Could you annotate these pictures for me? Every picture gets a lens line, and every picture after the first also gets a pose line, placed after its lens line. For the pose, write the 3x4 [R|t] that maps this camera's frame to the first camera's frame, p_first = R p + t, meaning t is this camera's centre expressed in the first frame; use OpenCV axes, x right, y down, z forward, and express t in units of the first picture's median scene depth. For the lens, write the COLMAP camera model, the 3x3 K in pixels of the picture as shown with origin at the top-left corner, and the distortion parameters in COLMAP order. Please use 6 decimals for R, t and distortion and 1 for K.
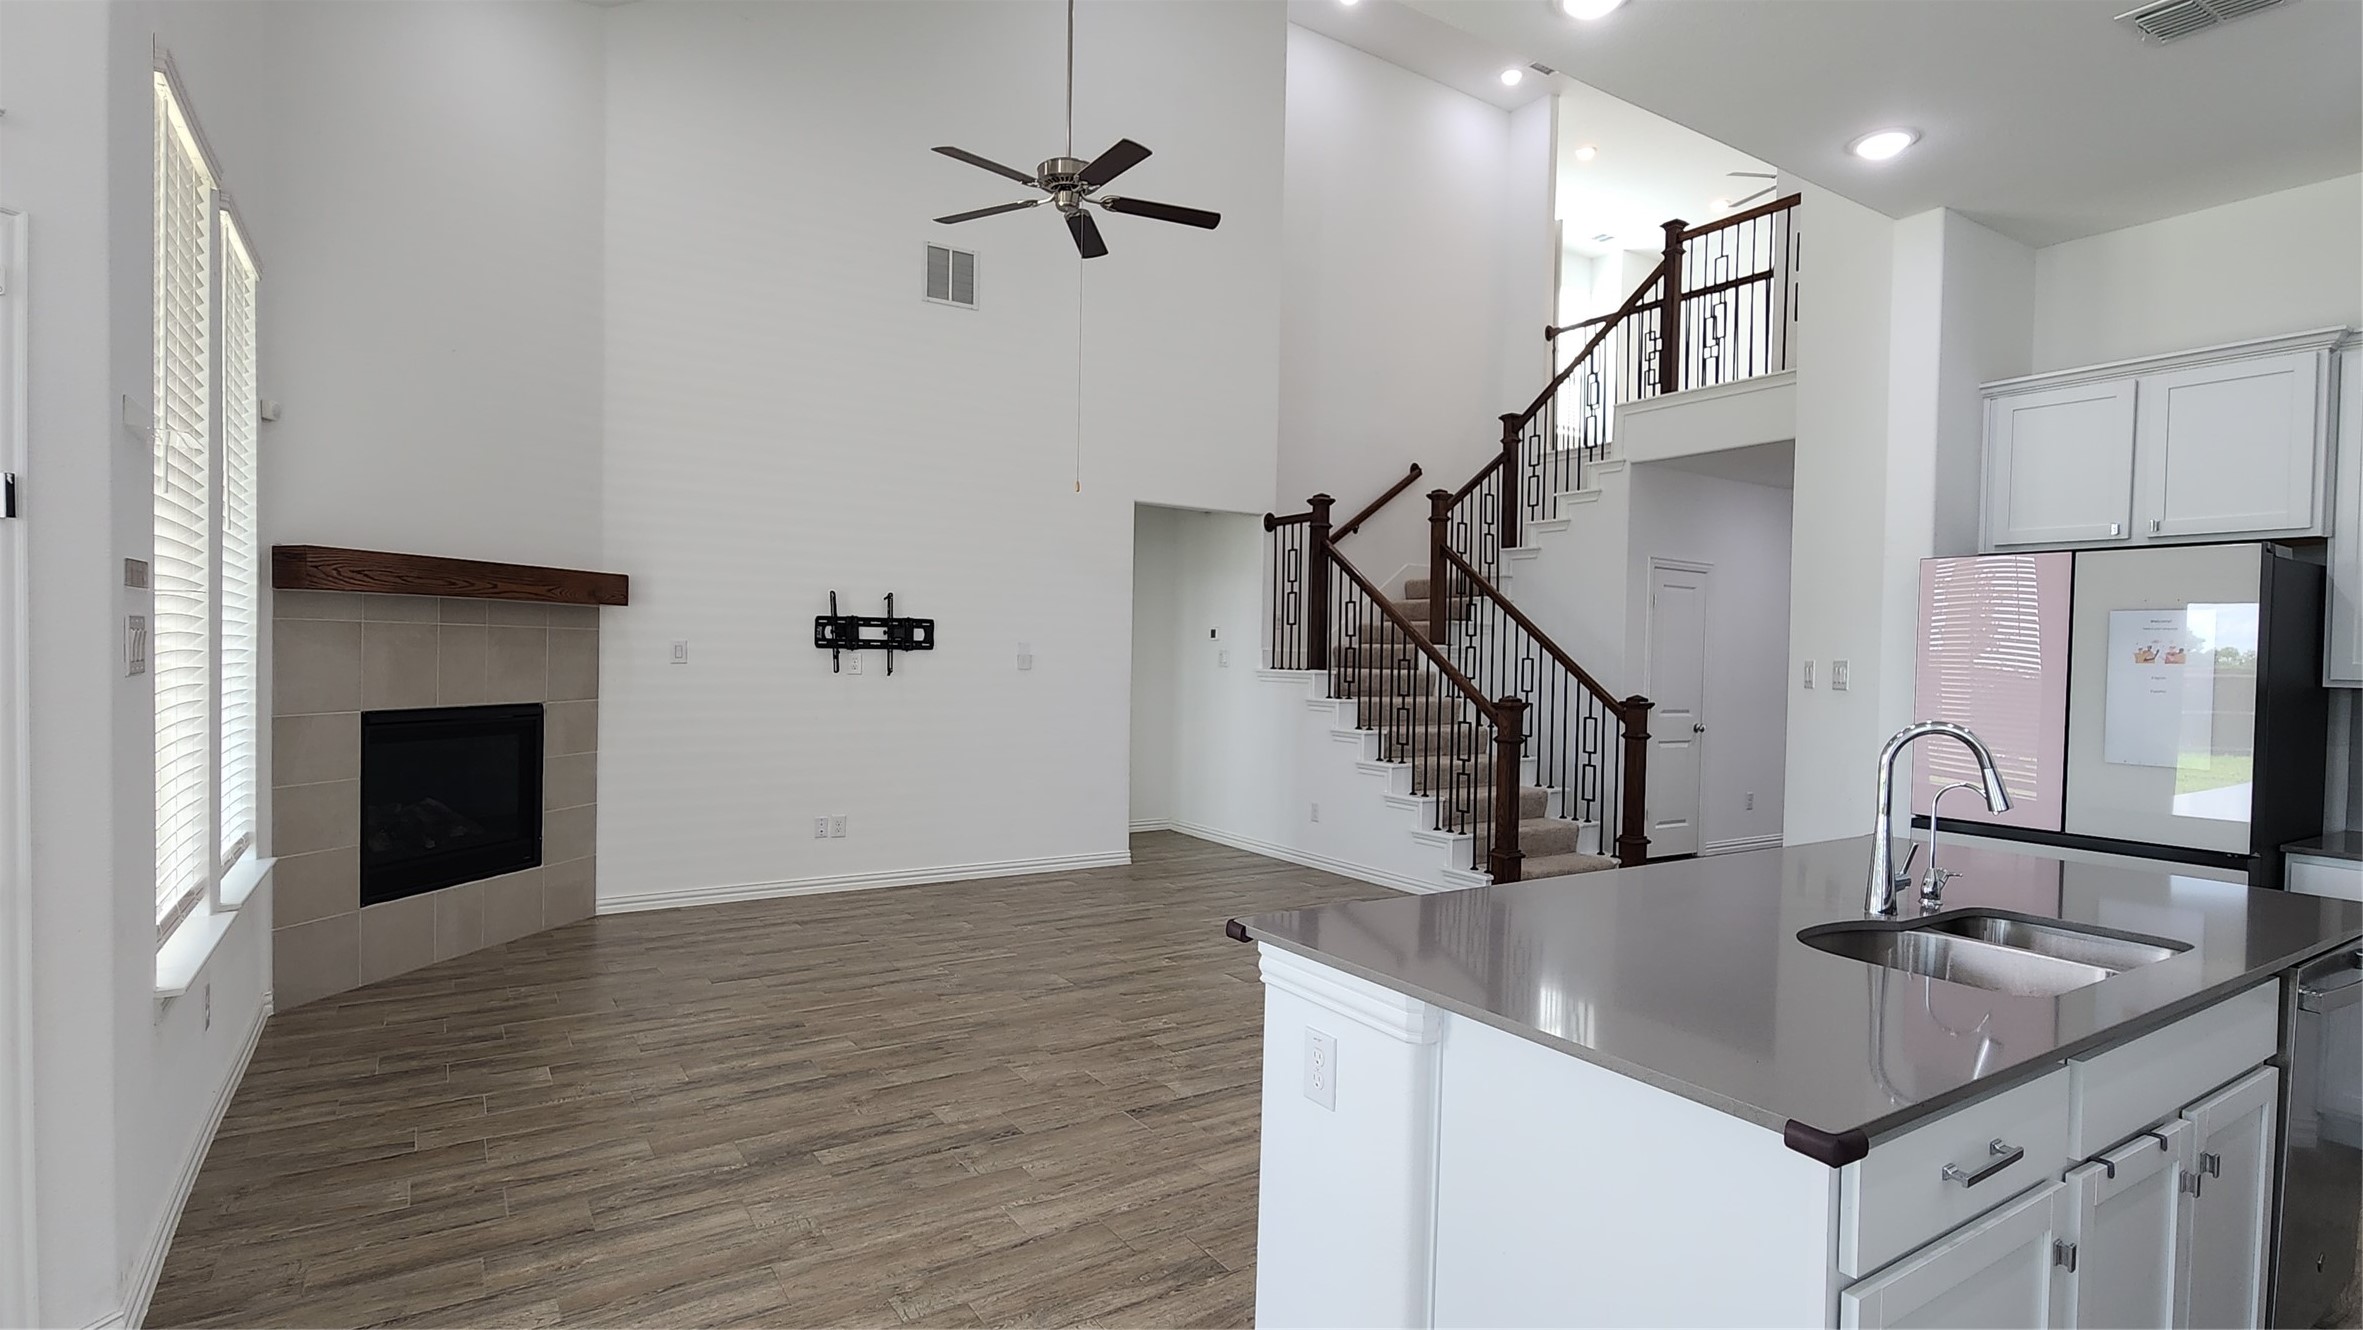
lens RADIAL K [[1159.8, 0, 1186.9], [0, 1159.8, 672.8], [0, 0, 1]] dist [0.005115, -0.001385]
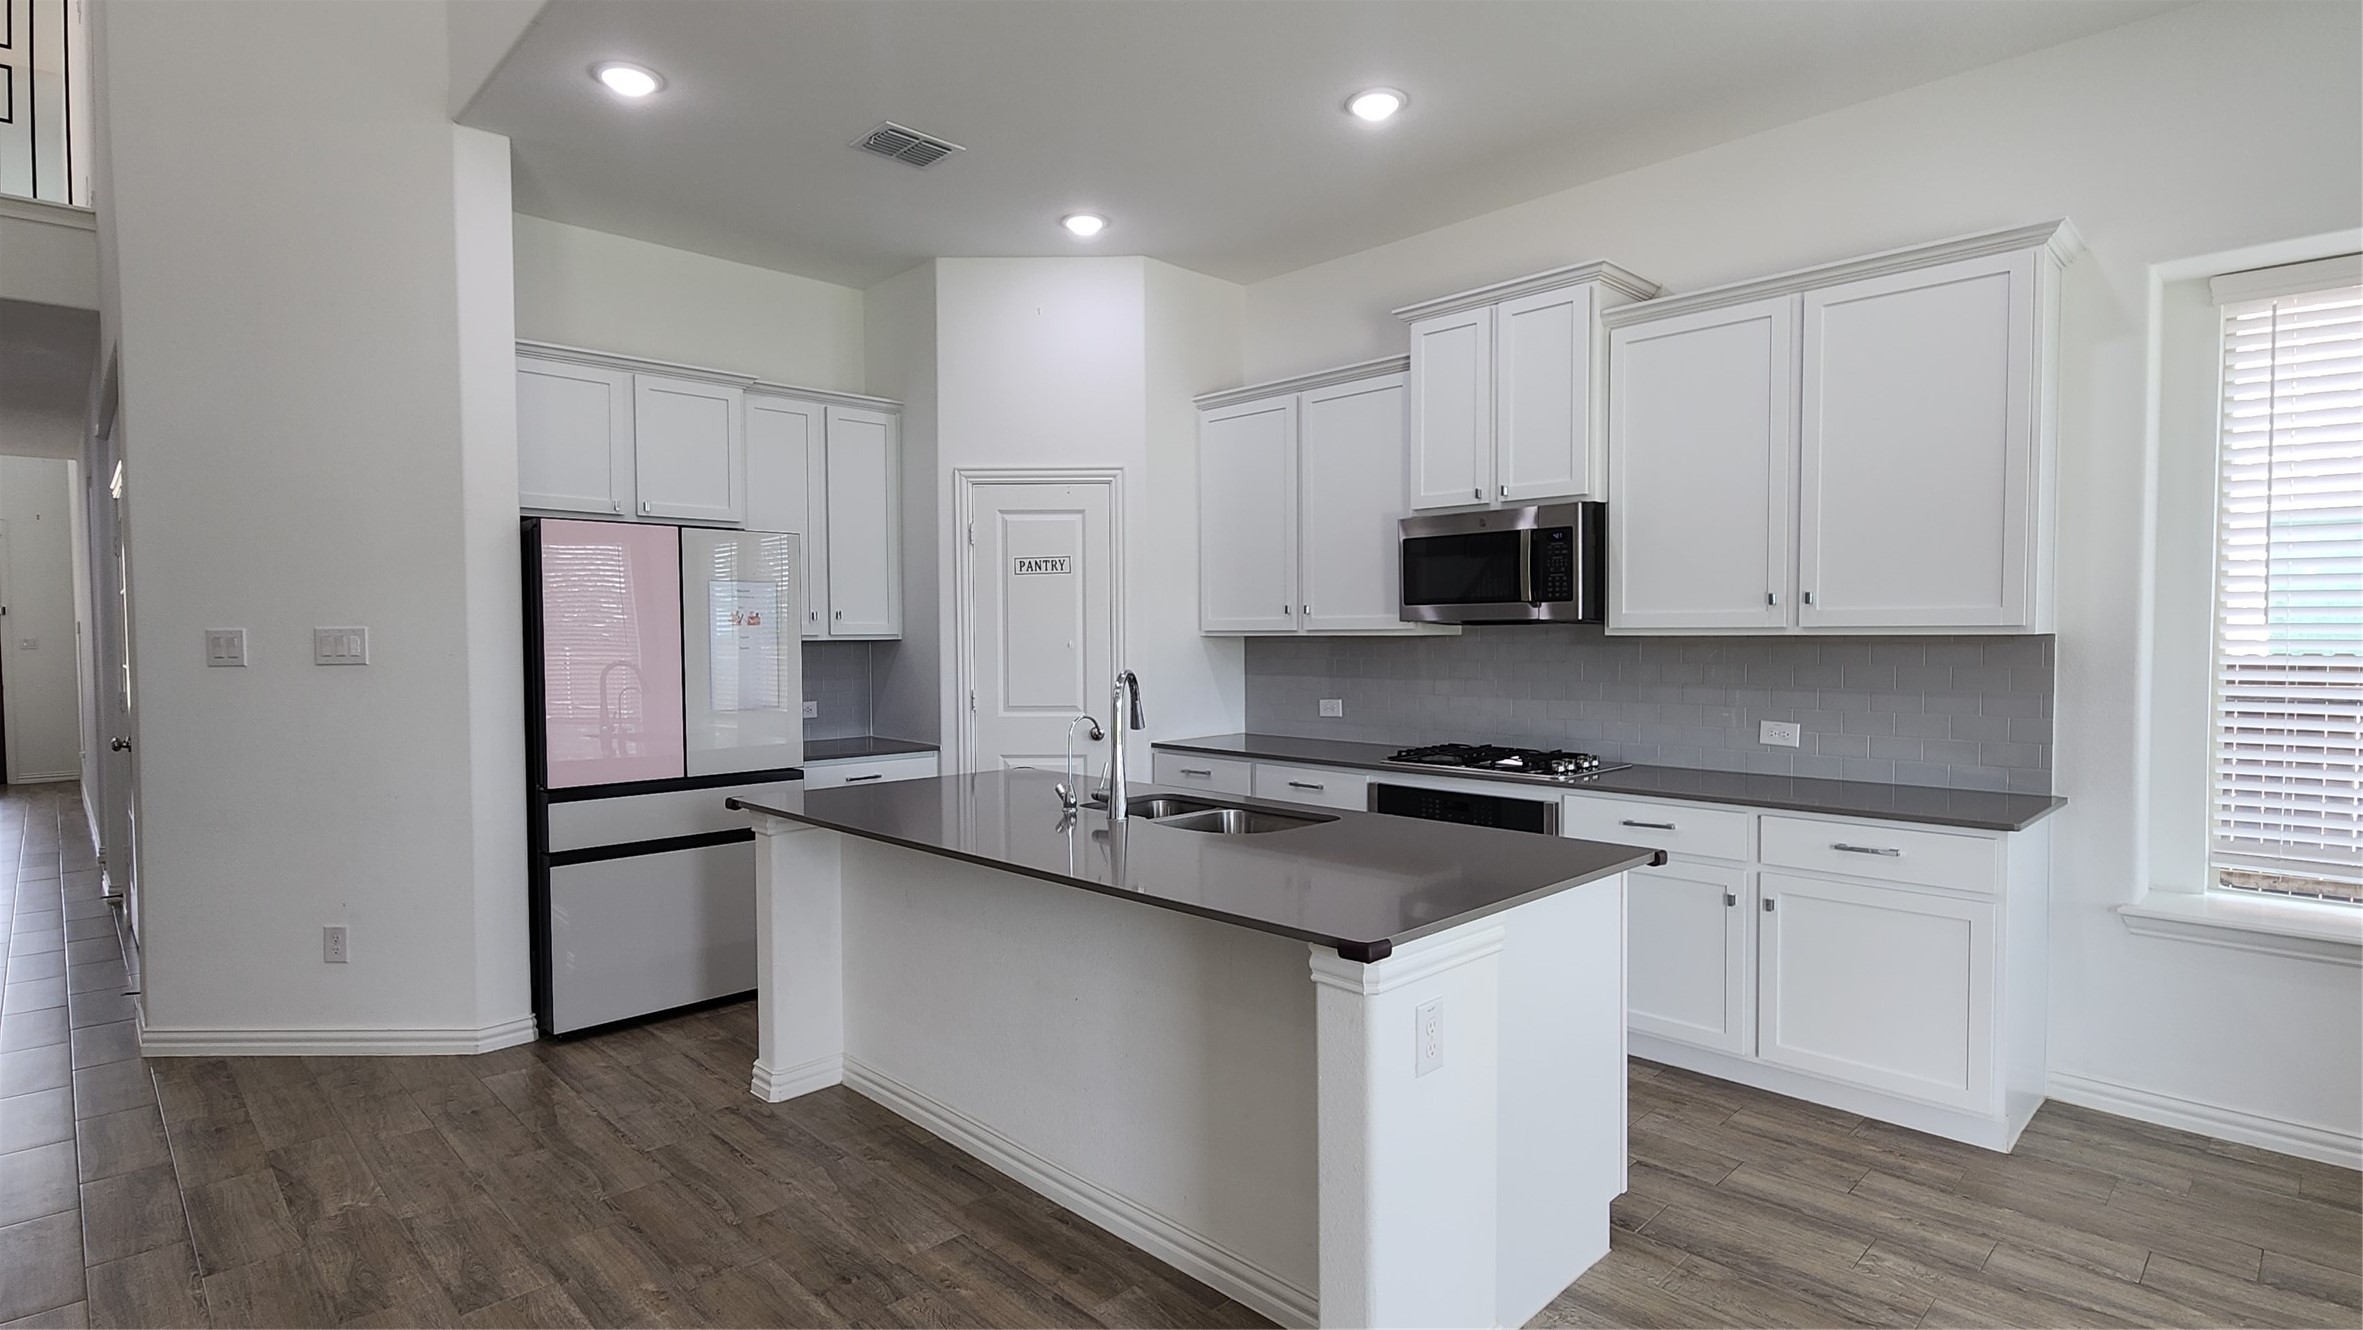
lens RADIAL K [[1159.8, 0, 1186.9], [0, 1159.8, 672.8], [0, 0, 1]] dist [0.005115, -0.001385]
pose [[-0.196115, -0.055099, 0.979032, -0.237043], [0.018960, 0.998020, 0.059966, -0.011853], [-0.980398, 0.030323, -0.194682, 0.405190]]
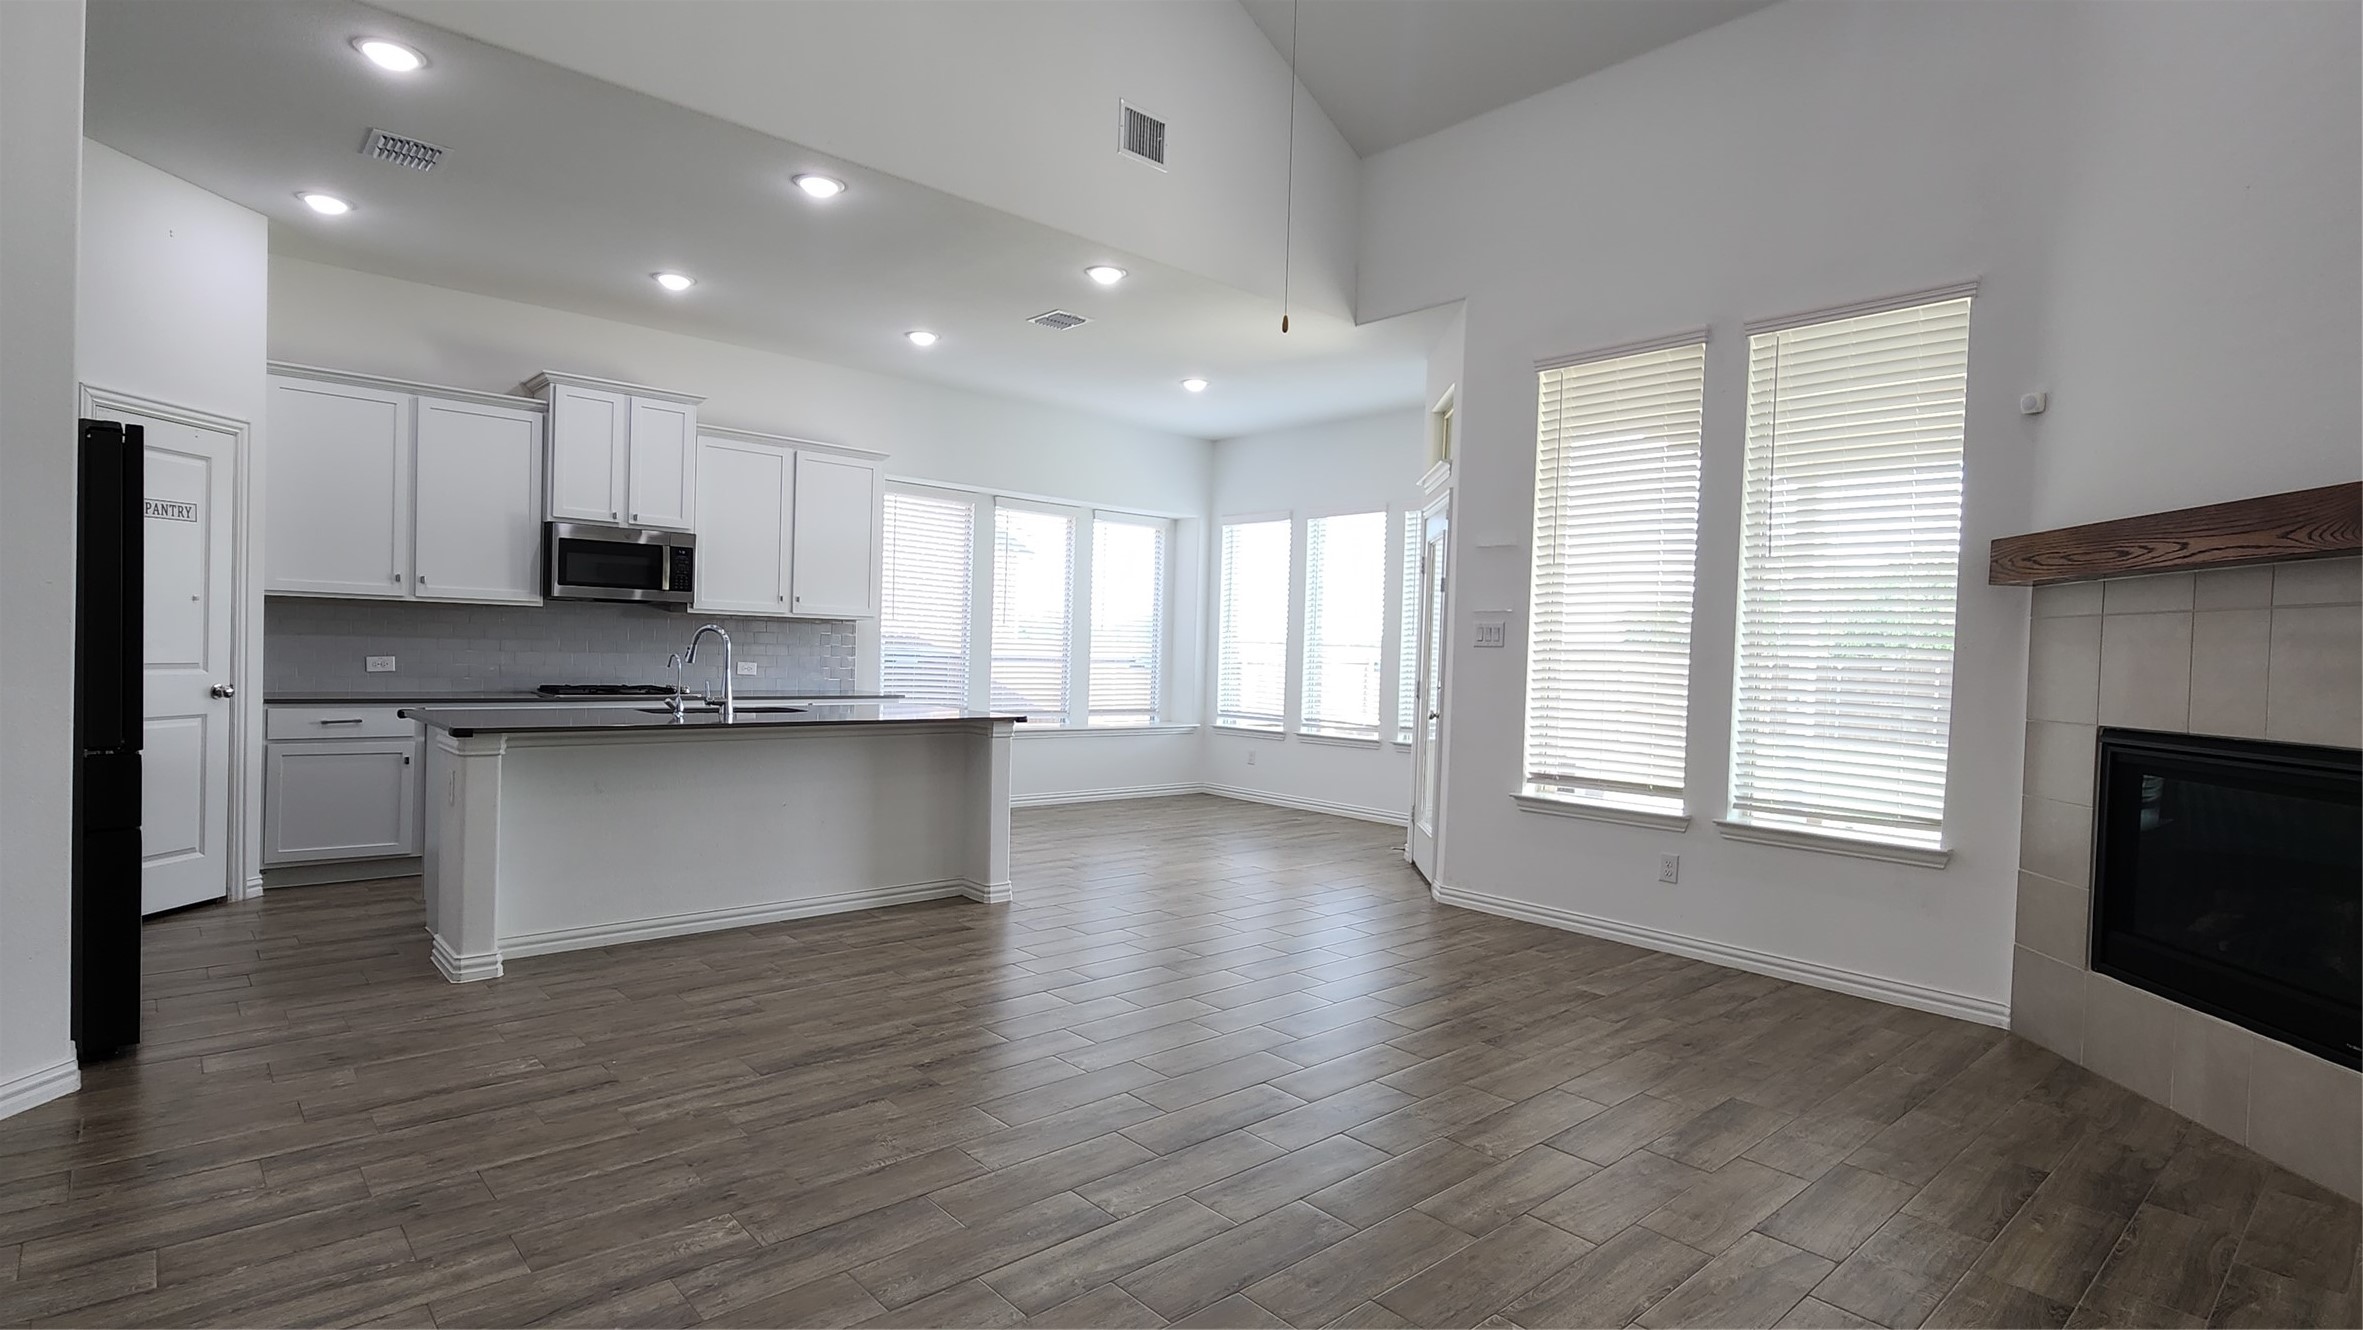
lens RADIAL K [[1159.8, 0, 1186.9], [0, 1159.8, 672.8], [0, 0, 1]] dist [0.005115, -0.001385]
pose [[-0.986372, -0.047888, -0.157409, 0.030128], [-0.054129, 0.997899, 0.035602, 0.001369], [0.155374, 0.043637, -0.986891, 1.137629]]
